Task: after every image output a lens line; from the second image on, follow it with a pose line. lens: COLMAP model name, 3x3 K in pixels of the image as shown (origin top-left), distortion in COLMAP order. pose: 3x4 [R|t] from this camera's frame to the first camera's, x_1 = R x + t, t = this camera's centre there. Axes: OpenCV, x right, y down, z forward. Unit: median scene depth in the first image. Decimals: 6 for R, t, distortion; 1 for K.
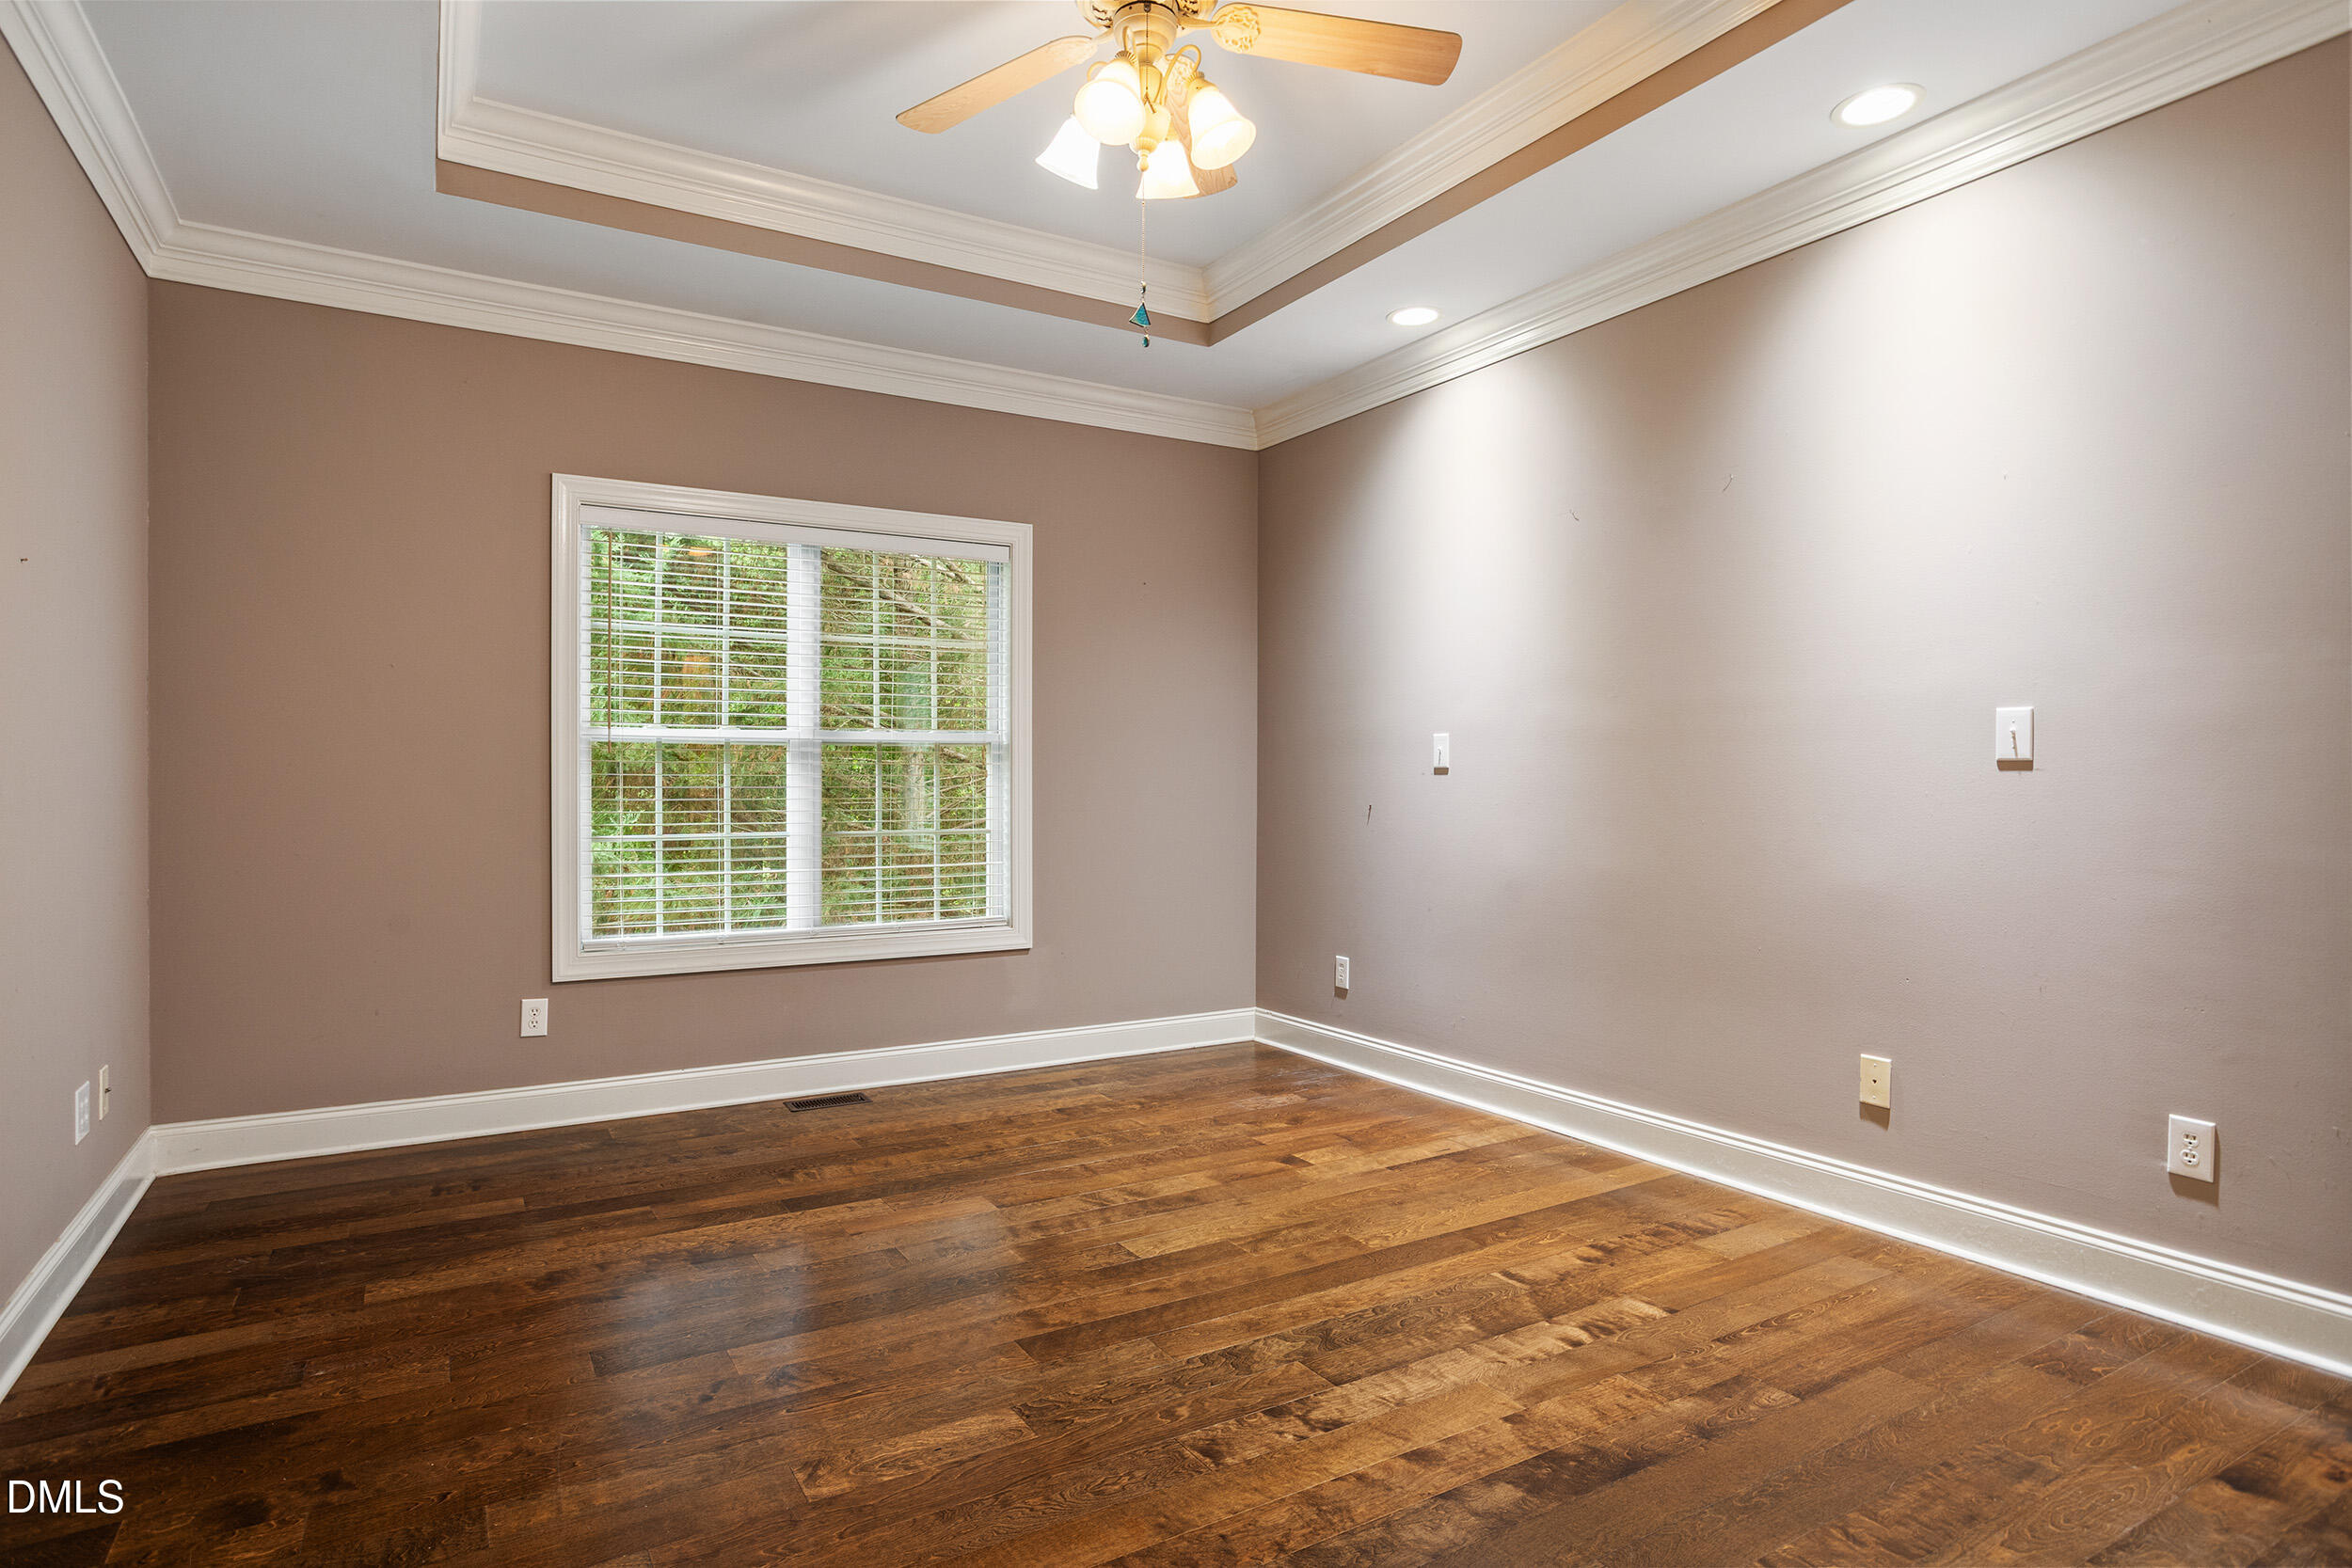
lens RADIAL K [[1274.0, 0, 1184.6], [0, 1274.0, 786.8], [0, 0, 1]] dist [-0.012579, 0.001793]
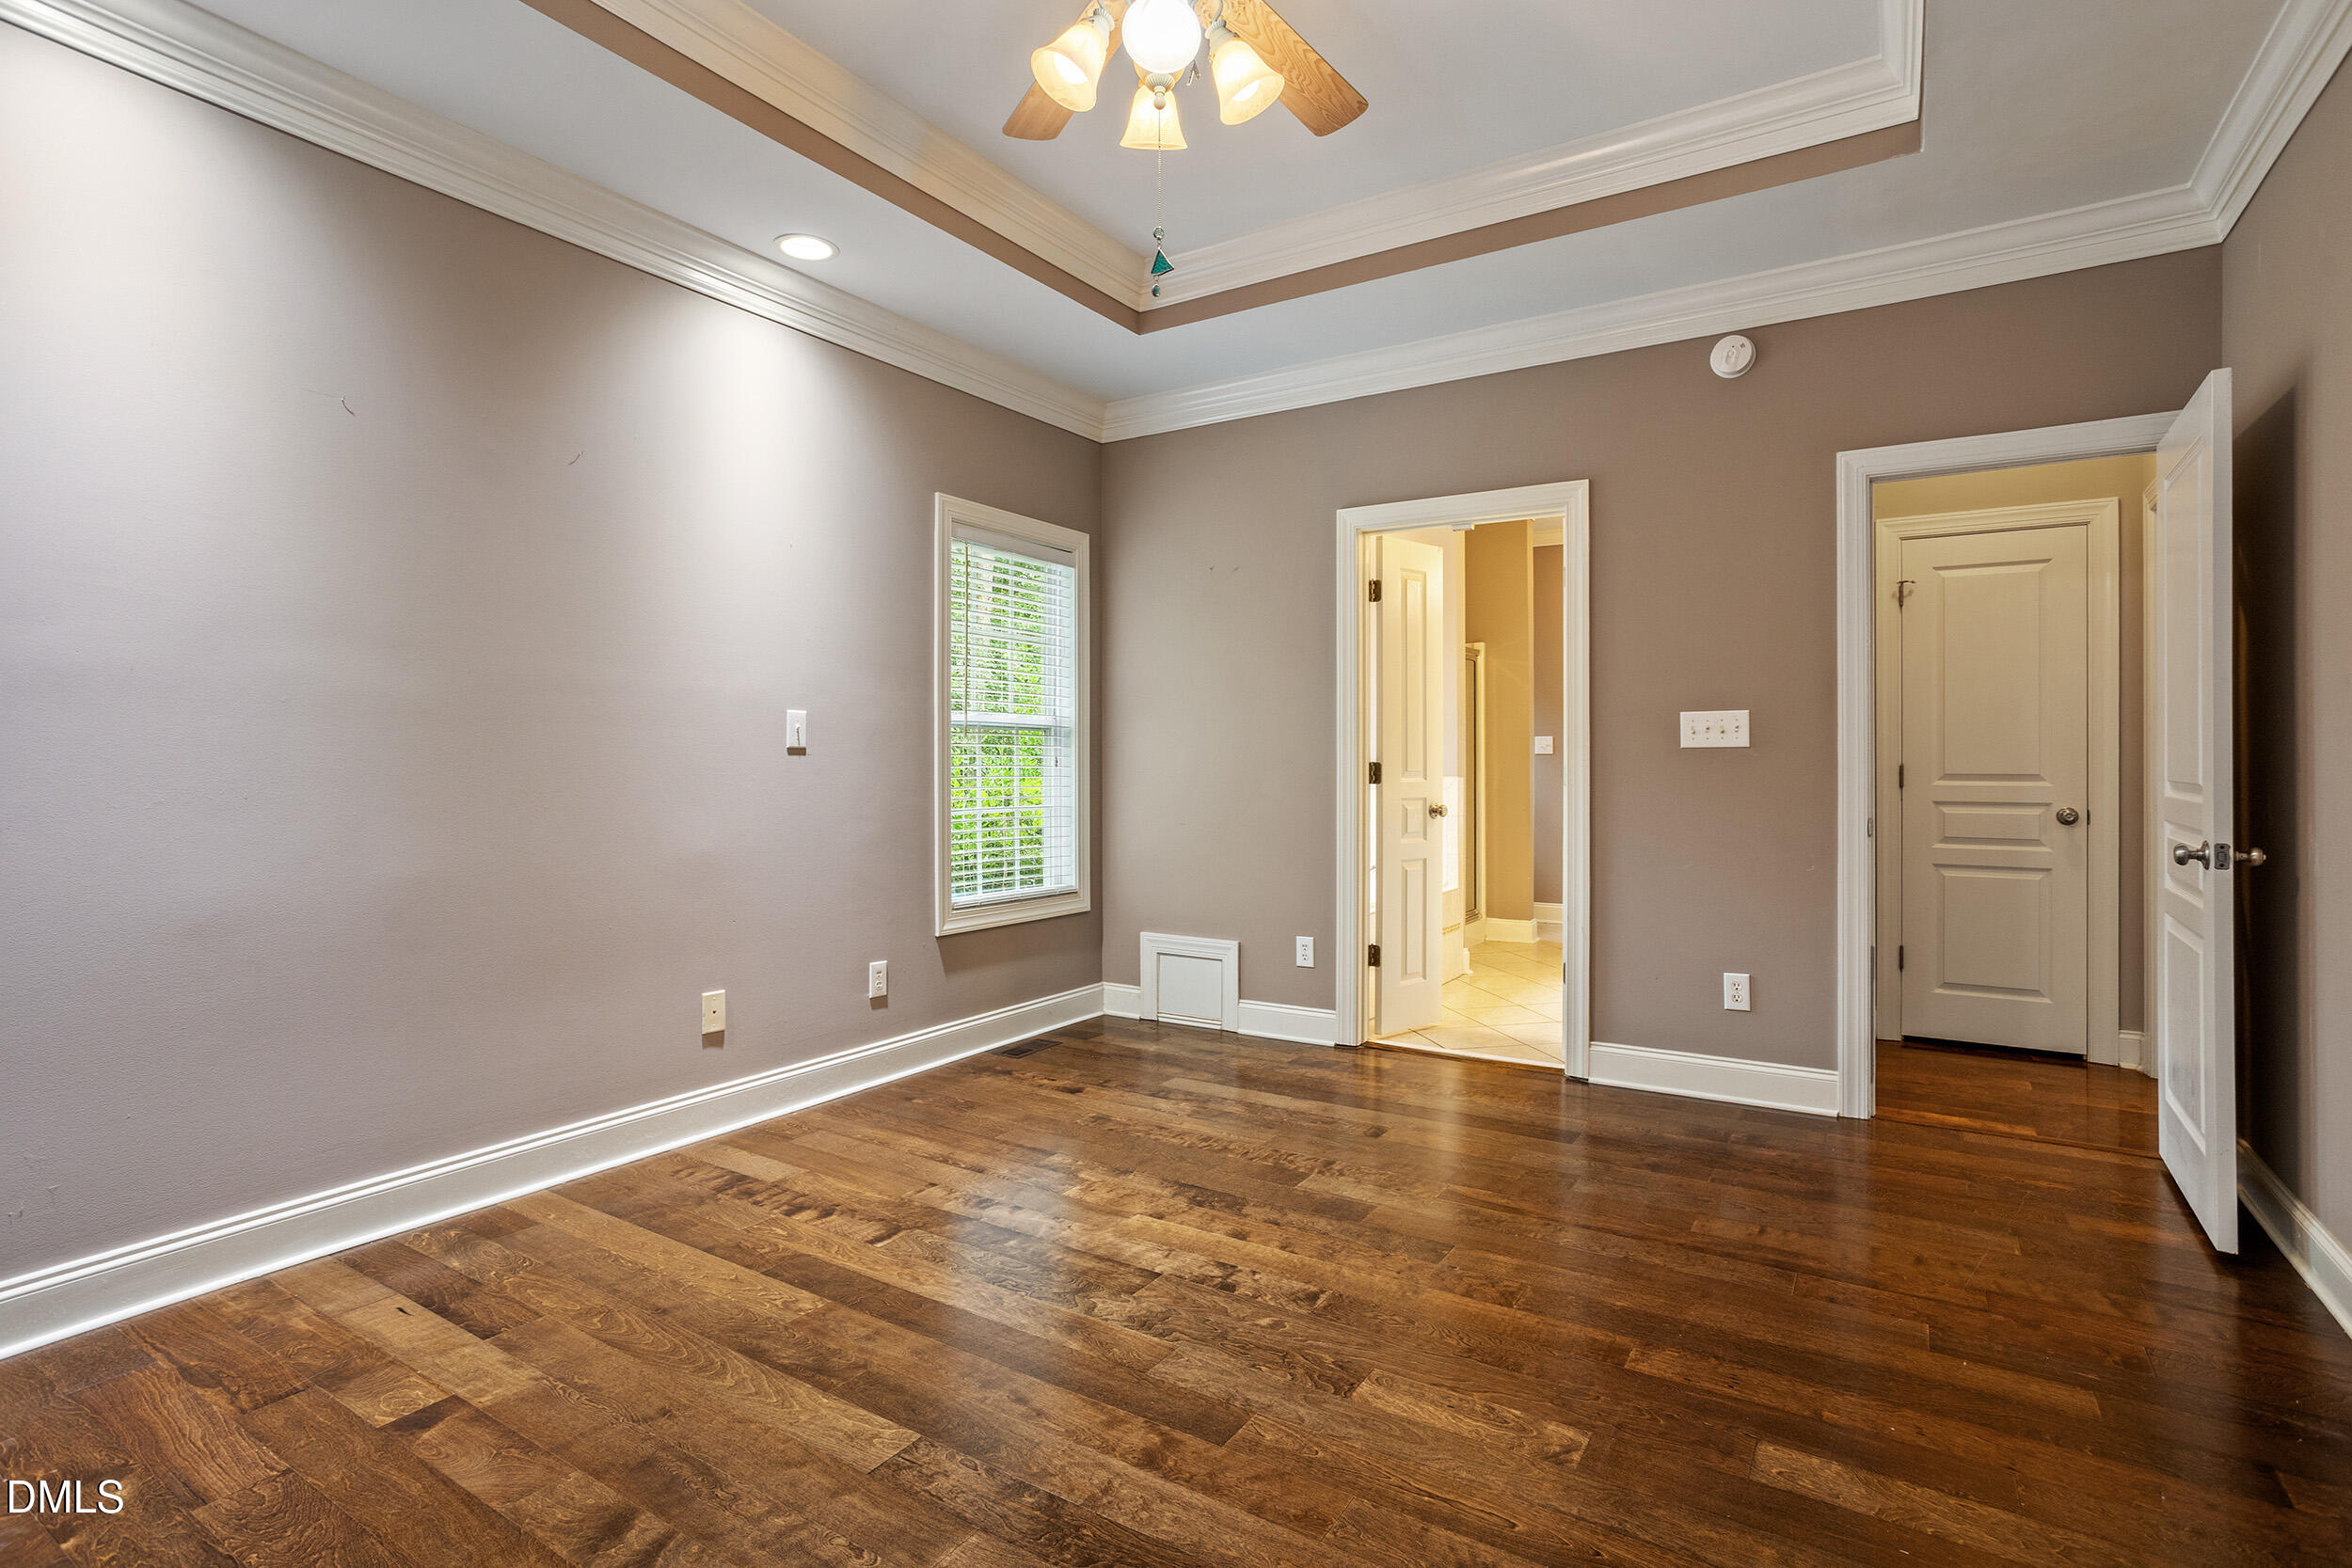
lens RADIAL K [[1144.2, 0, 1184.7], [0, 1144.2, 767.6], [0, 0, 1]] dist [-0.044466, 0.021409]
pose [[-0.443003, -0.001769, 0.896518, -0.678007], [0.008241, 0.999948, 0.006045, -0.003273], [-0.896482, 0.010066, -0.442965, 1.175971]]
